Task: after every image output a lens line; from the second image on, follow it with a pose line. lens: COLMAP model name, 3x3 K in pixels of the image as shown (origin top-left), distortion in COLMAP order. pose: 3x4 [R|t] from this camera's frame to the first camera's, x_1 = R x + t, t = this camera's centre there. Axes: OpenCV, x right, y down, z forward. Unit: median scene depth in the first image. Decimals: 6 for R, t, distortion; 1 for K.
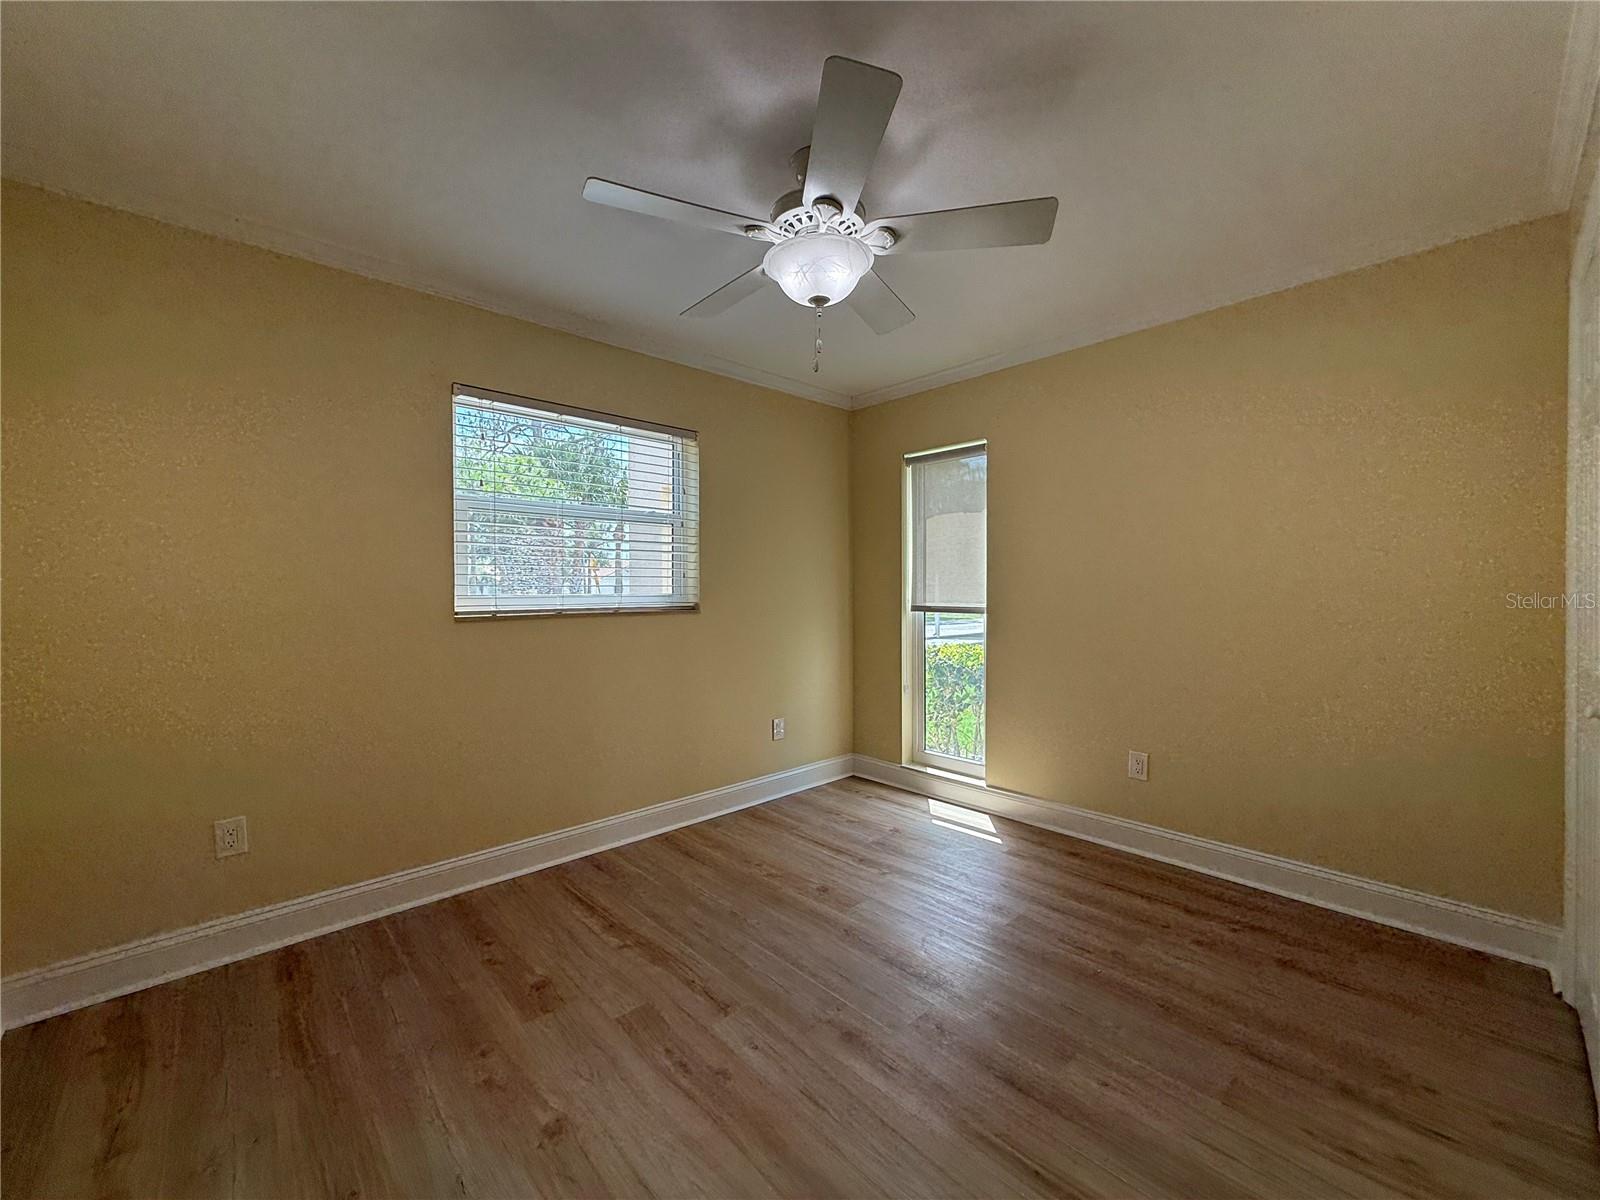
lens RADIAL K [[636.4, 0, 793.1], [0, 636.4, 596.5], [0, 0, 1]] dist [0.000041, -0.000015]
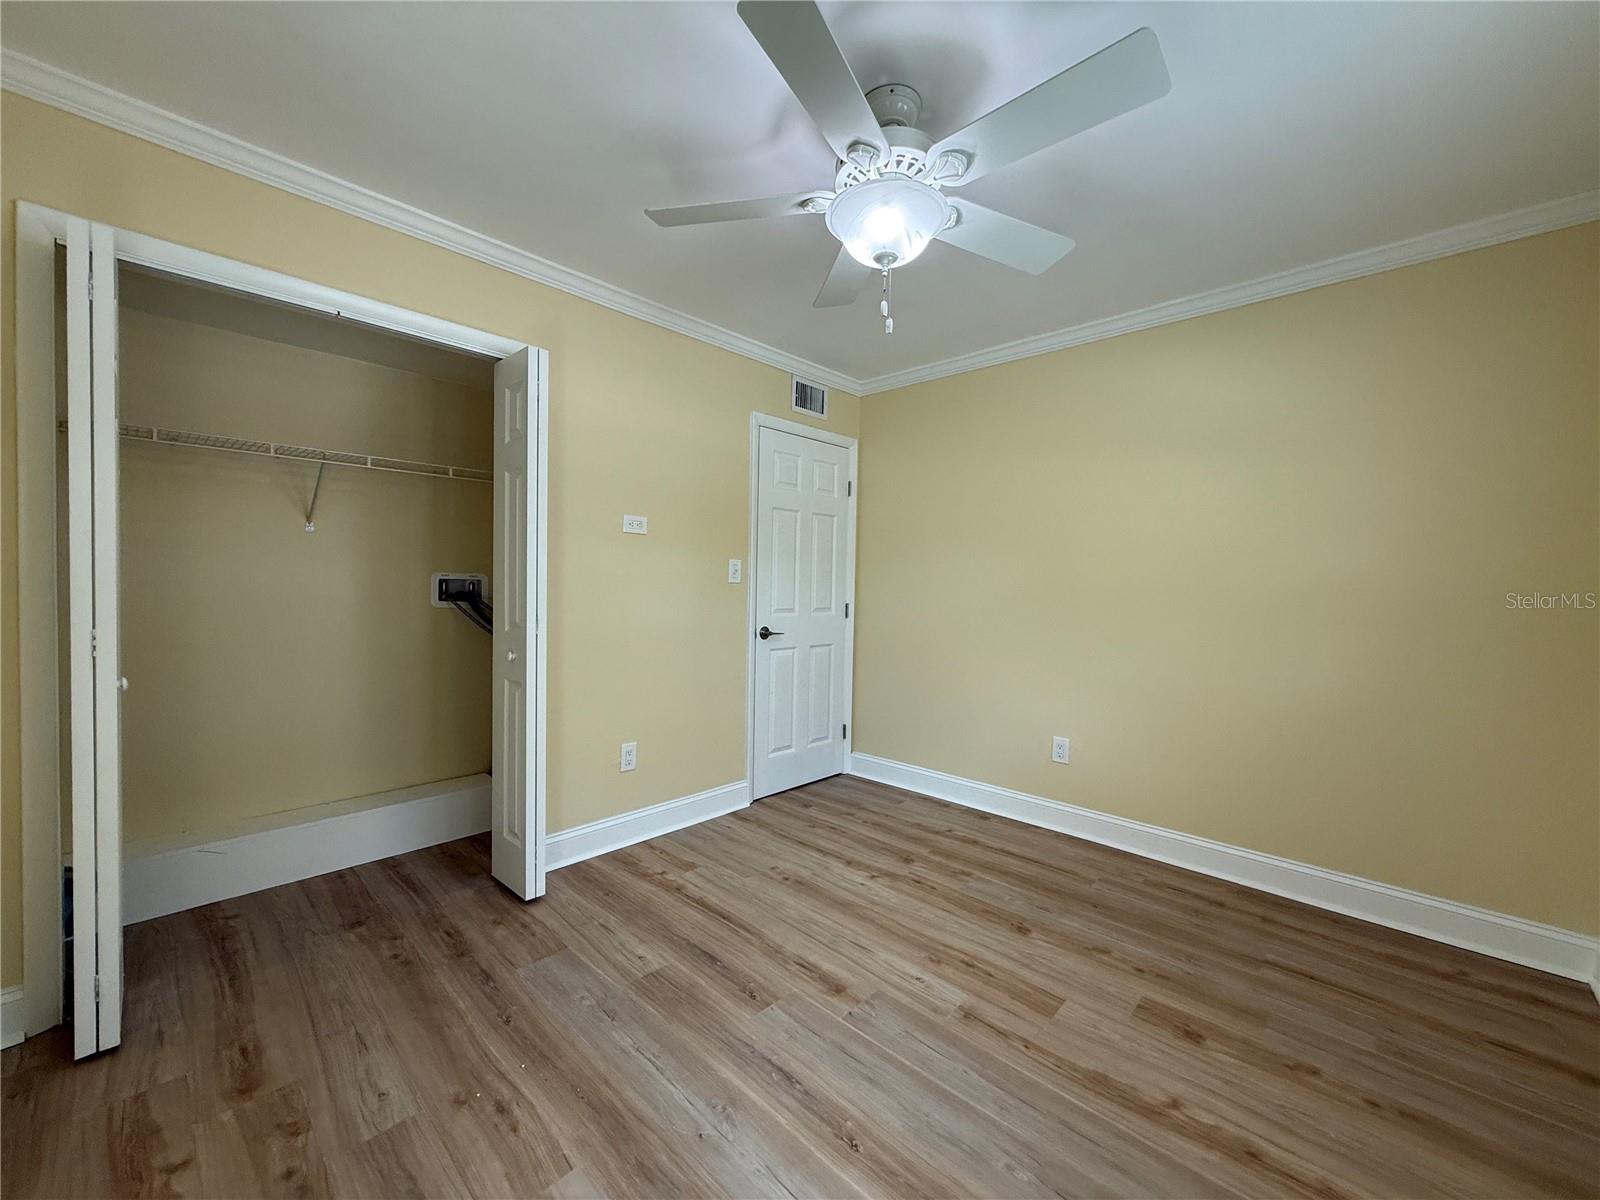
lens RADIAL K [[638.0, 0, 793.7], [0, 638.0, 599.0], [0, 0, 1]] dist [-0.000863, 0.000958]
pose [[-0.998359, -0.007133, -0.056818, 0.221770], [-0.008696, 0.999589, 0.027307, -0.008446], [0.056600, 0.027756, -0.998011, 1.990014]]
